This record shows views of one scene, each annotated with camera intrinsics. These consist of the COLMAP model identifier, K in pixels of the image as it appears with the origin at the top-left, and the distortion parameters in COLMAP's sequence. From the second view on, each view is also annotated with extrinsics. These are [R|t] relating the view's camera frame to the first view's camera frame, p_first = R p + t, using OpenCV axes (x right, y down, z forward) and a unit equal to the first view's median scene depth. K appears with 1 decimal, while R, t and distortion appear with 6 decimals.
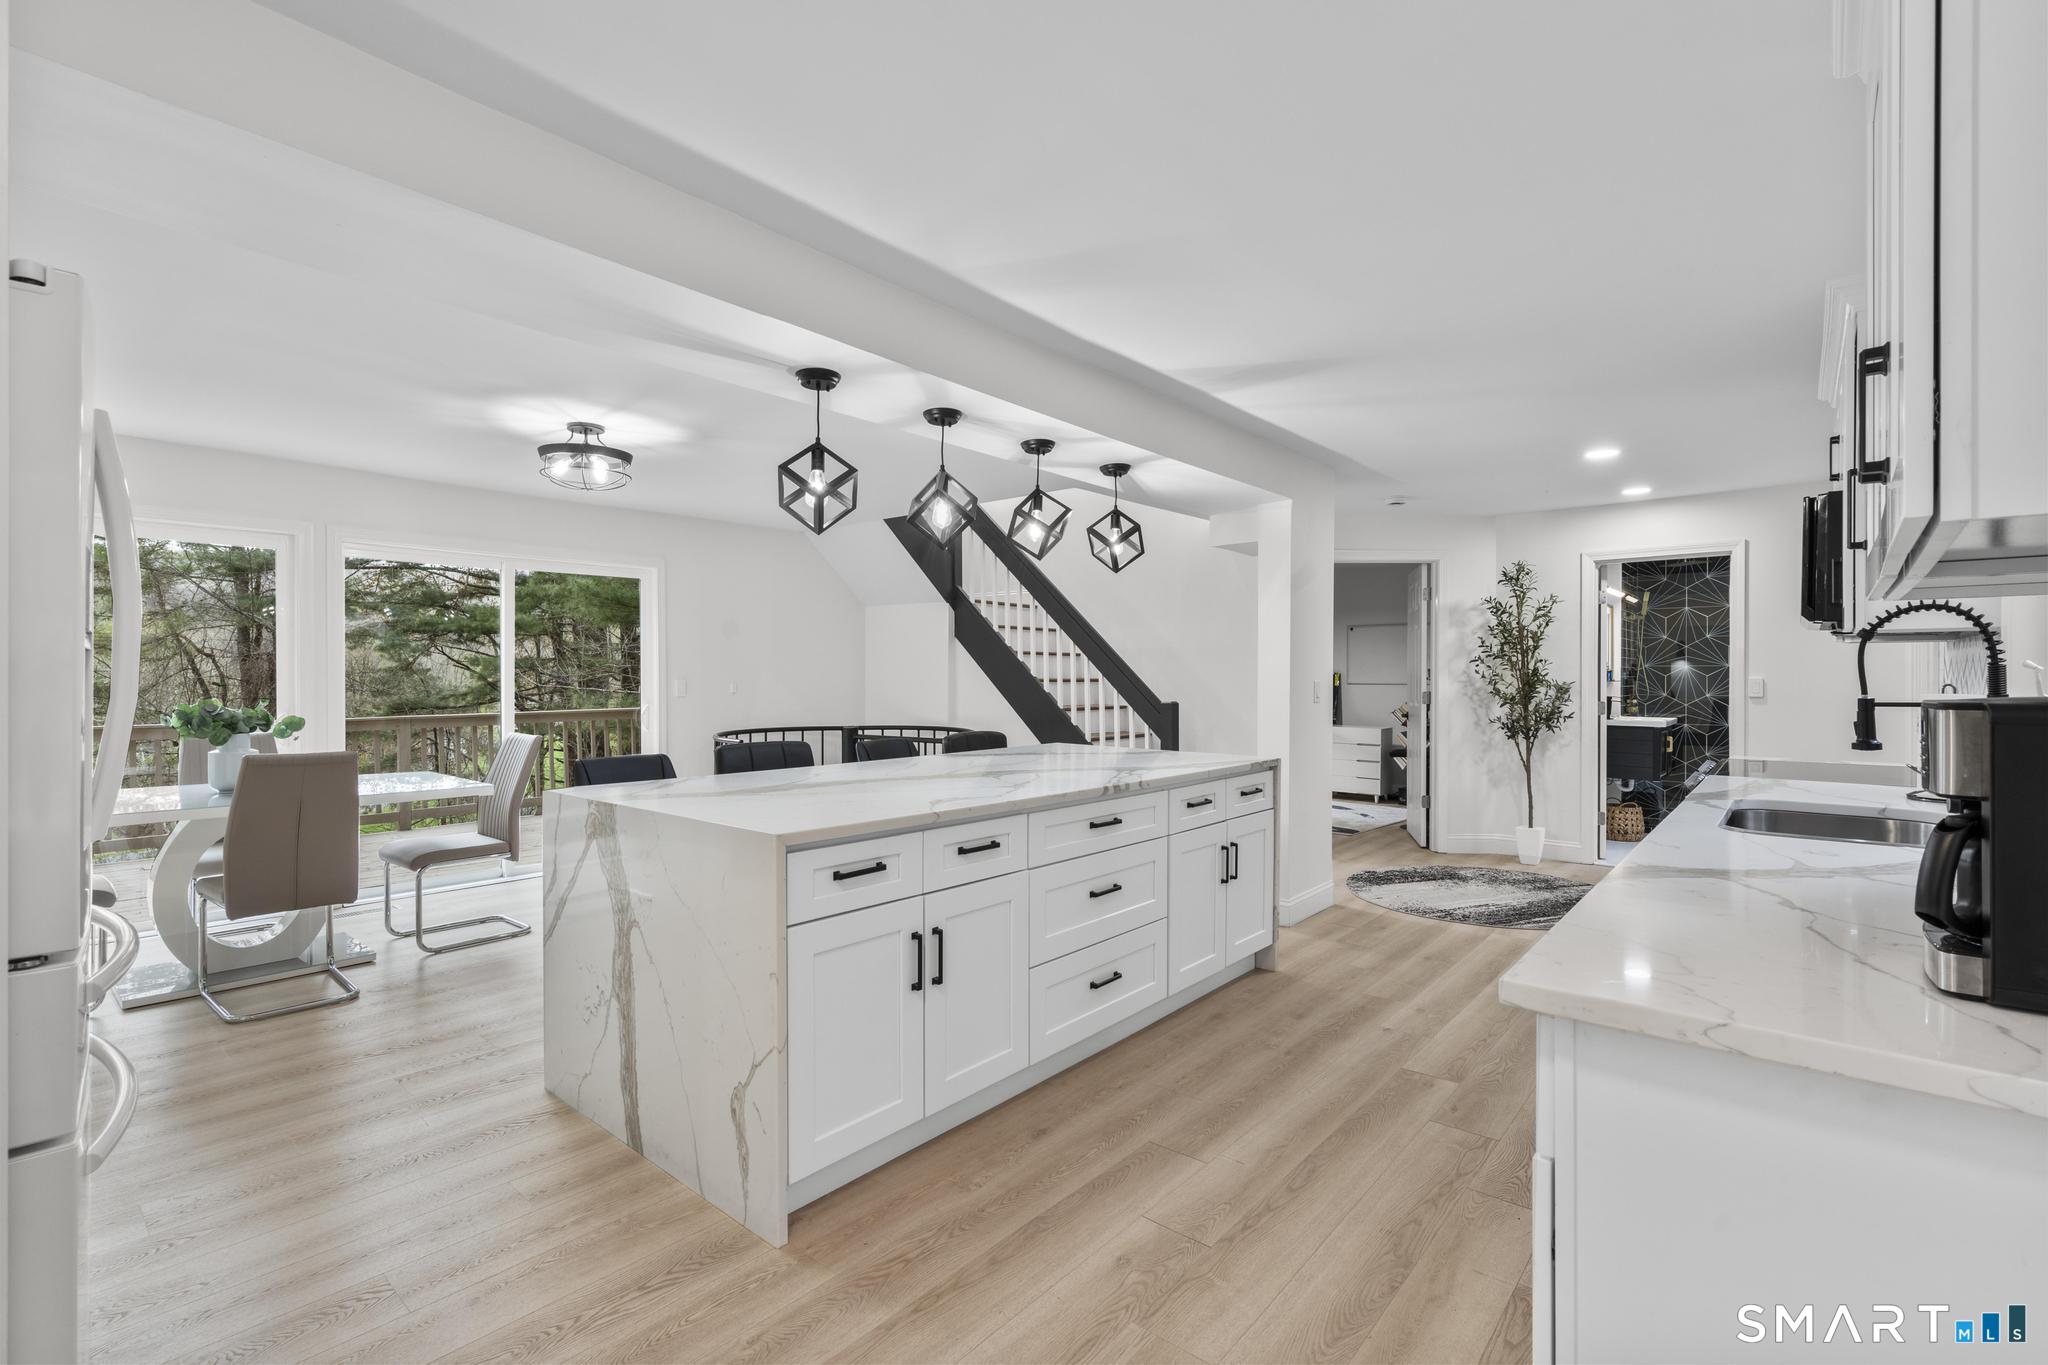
lens RADIAL K [[914.4, 0, 1035.7], [0, 914.4, 683.2], [0, 0, 1]] dist [-0.006149, 0.002059]
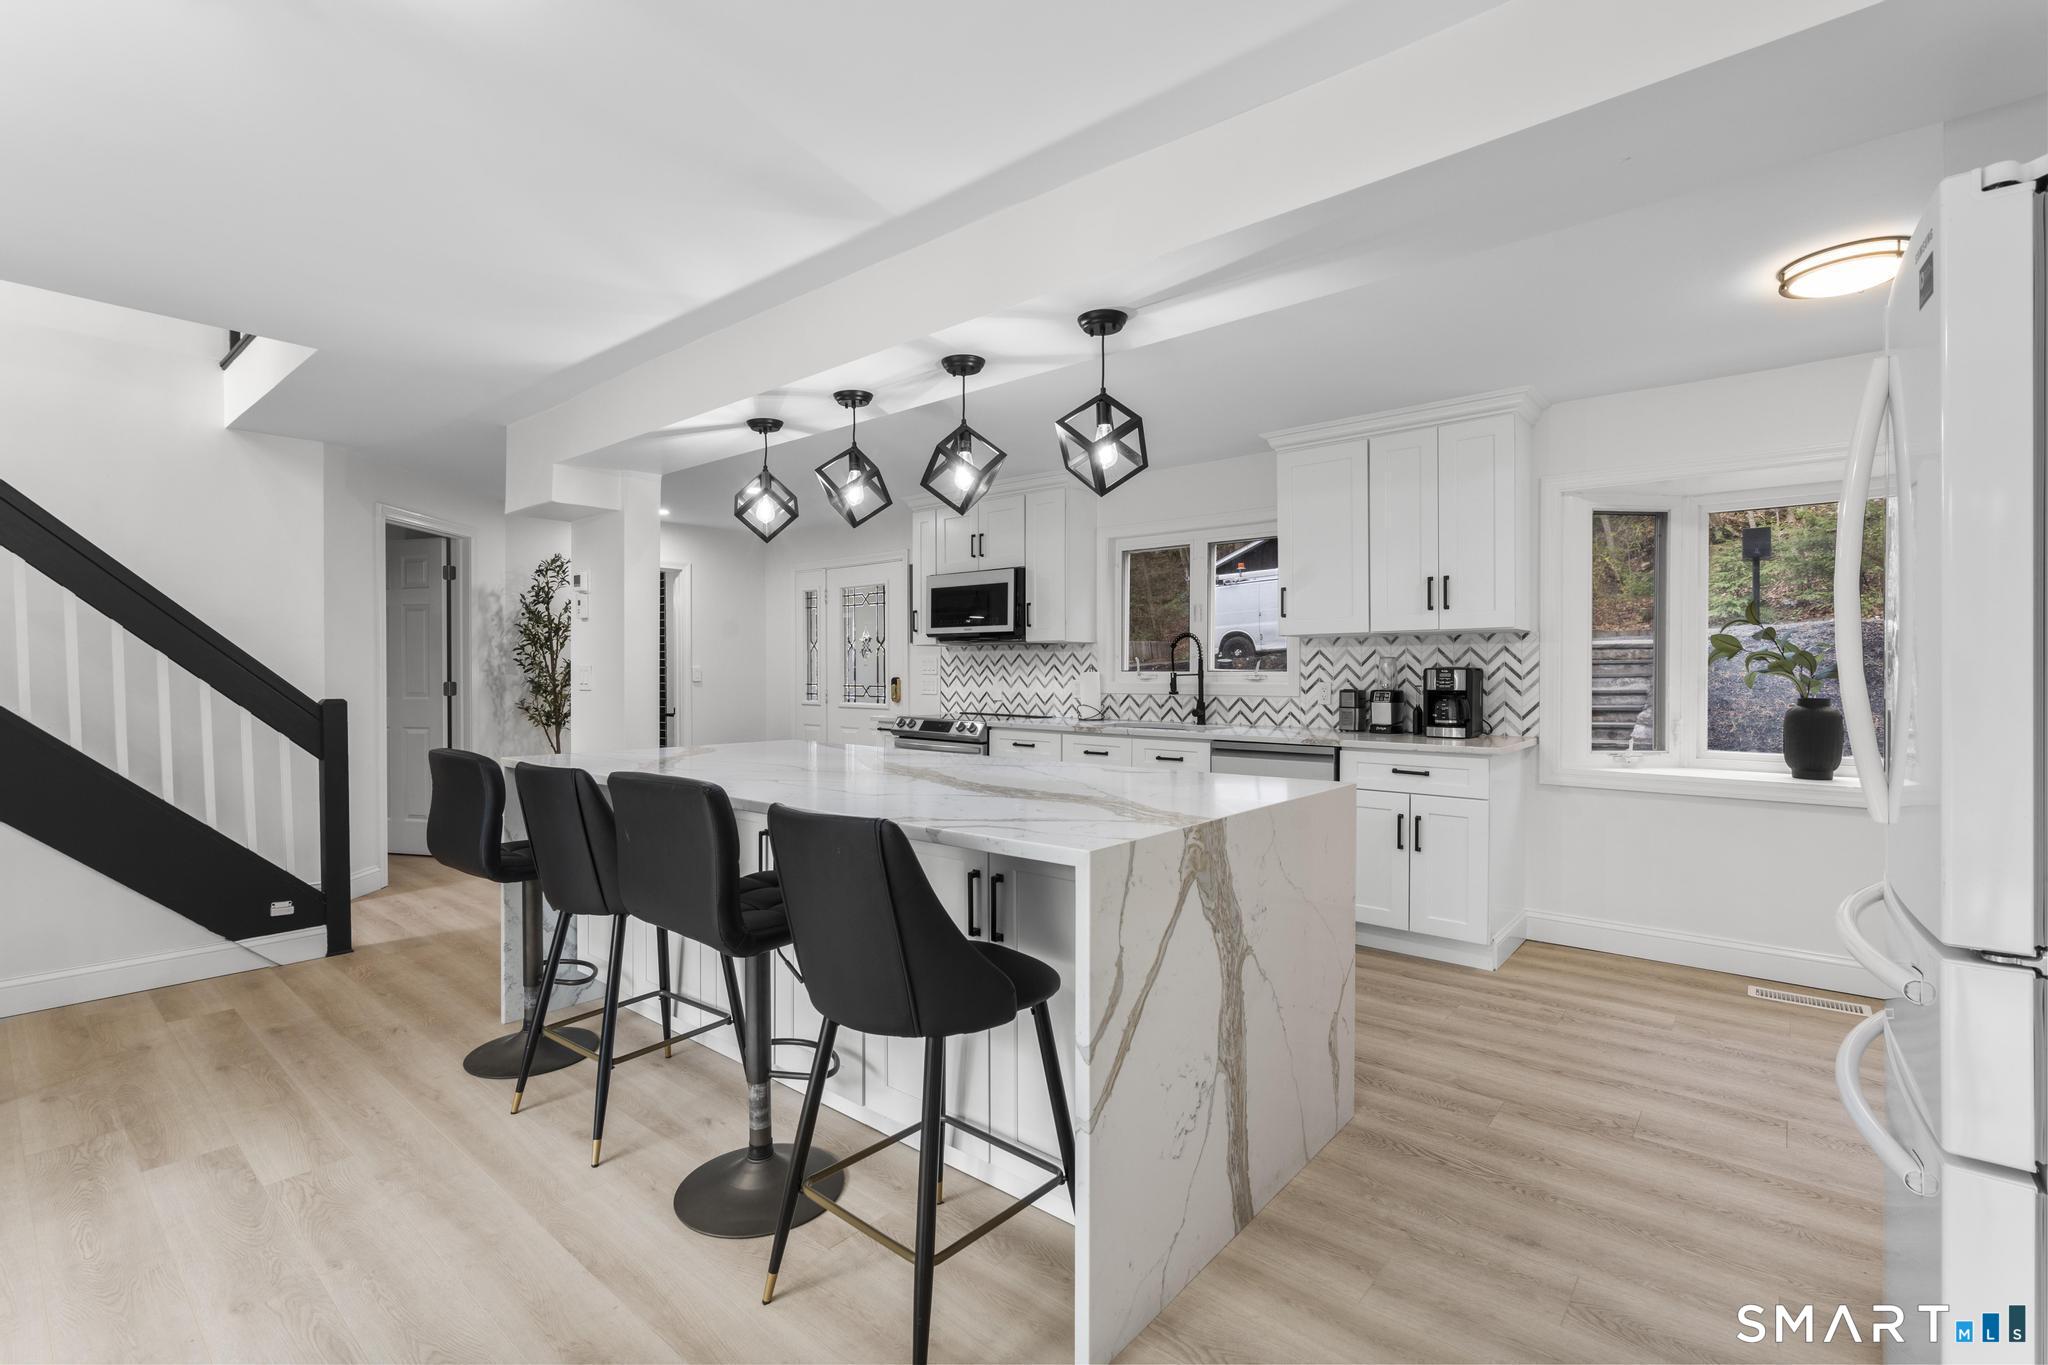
lens RADIAL K [[914.4, 0, 1022.2], [0, 914.4, 681.6], [0, 0, 1]] dist [-0.006149, 0.002059]
pose [[-0.008821, -0.013072, 0.999876, -1.035828], [0.007198, 0.999888, 0.013135, 0.004028], [-0.999935, 0.007313, -0.008726, 0.995296]]
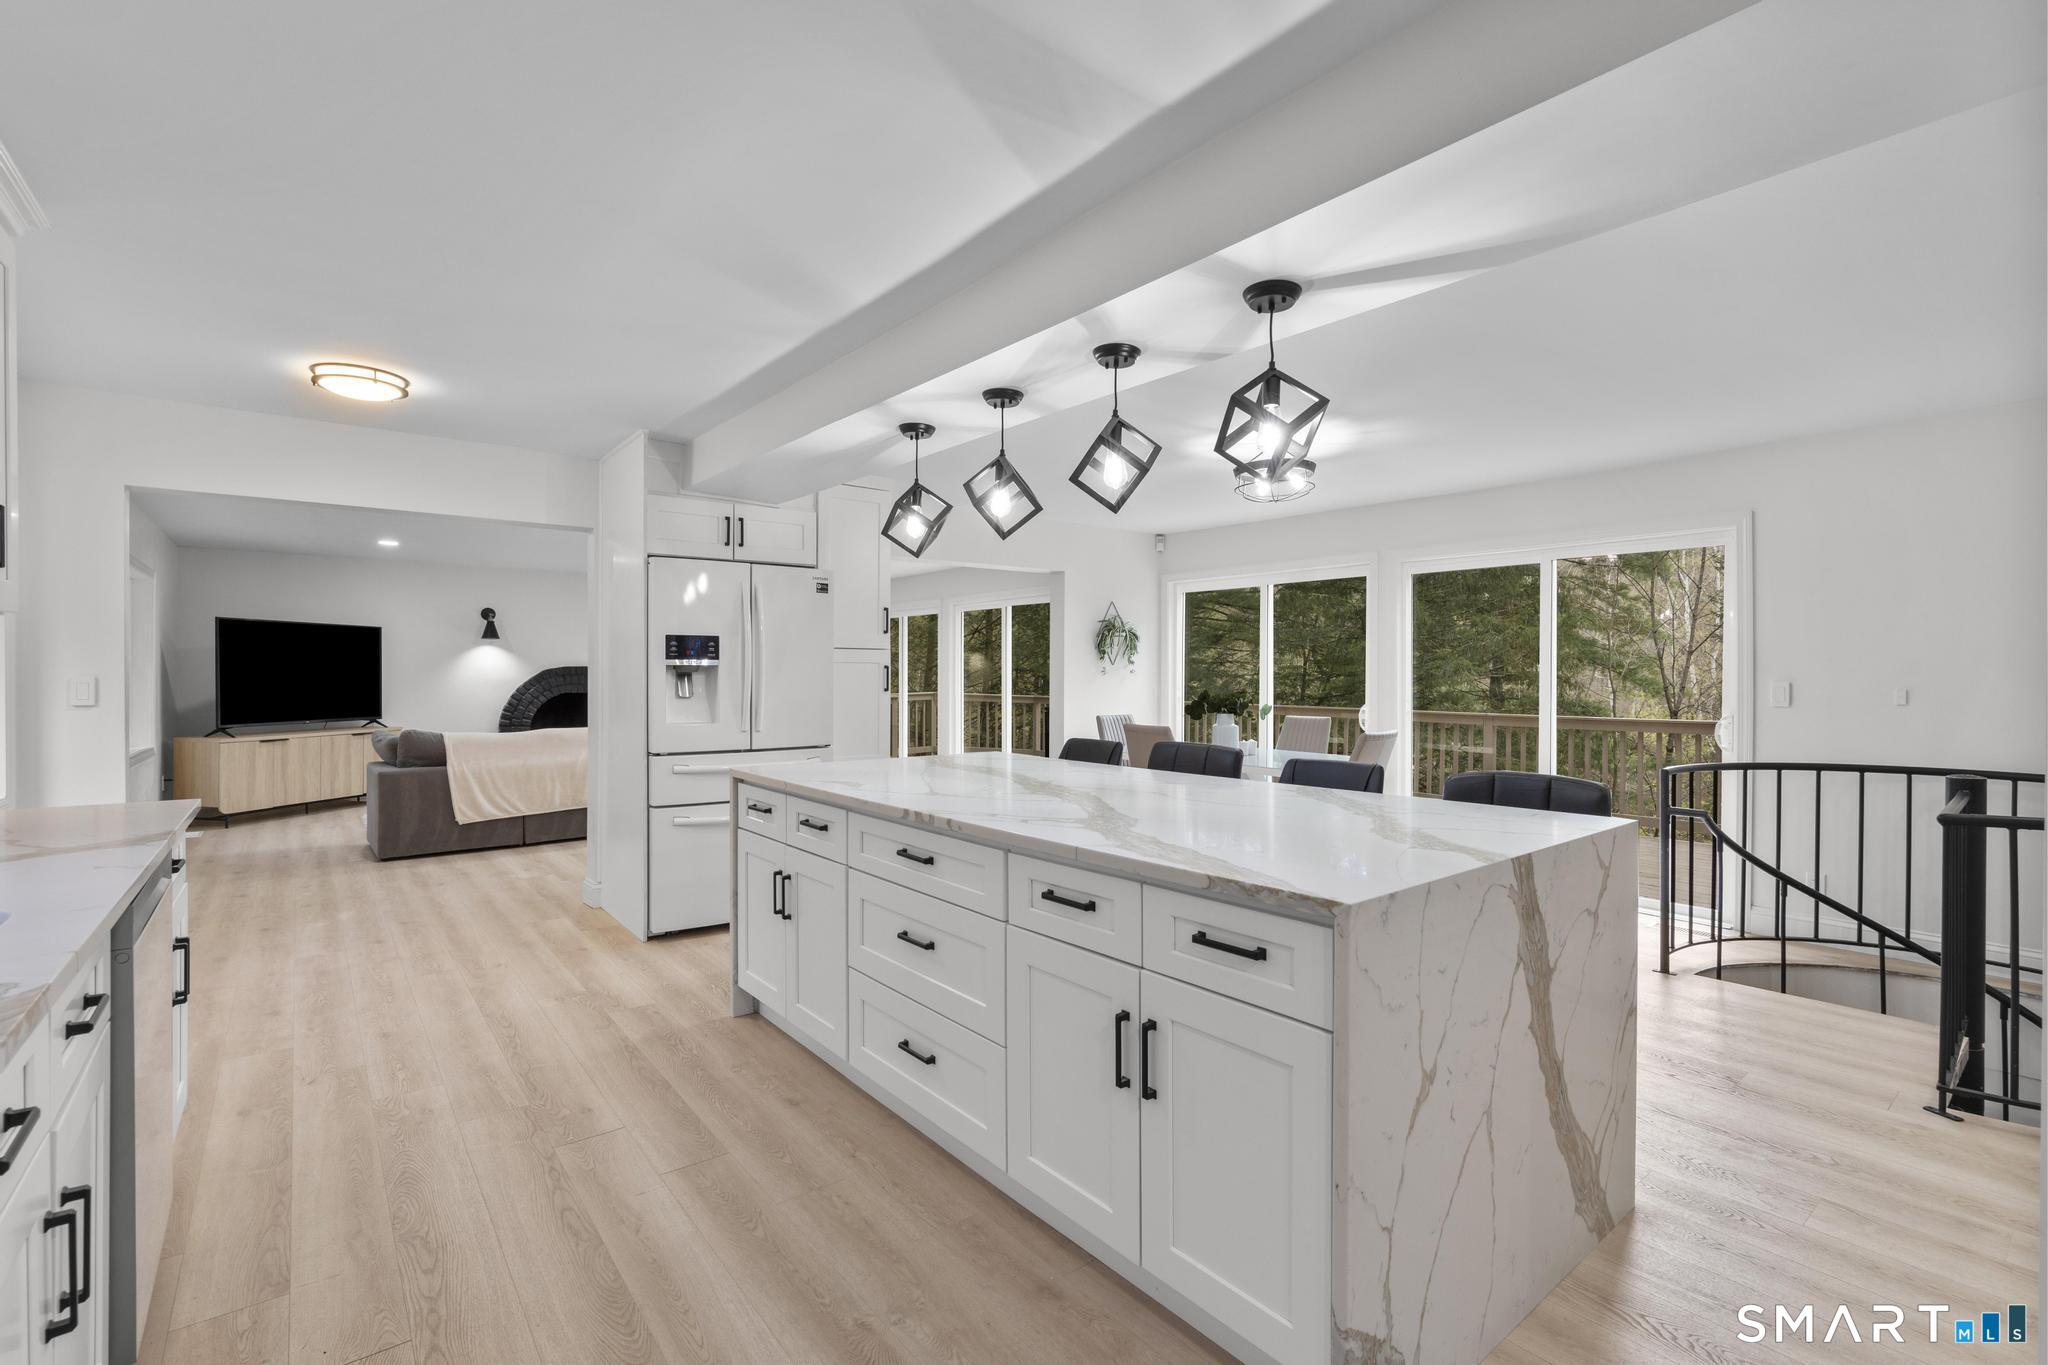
lens RADIAL K [[914.4, 0, 1021.5], [0, 914.4, 680.5], [0, 0, 1]] dist [-0.006149, 0.002059]
pose [[-0.195778, 0.004280, -0.980639, 0.857636], [-0.008623, 0.999944, 0.006086, -0.008488], [0.980610, 0.009648, -0.195731, 1.259860]]
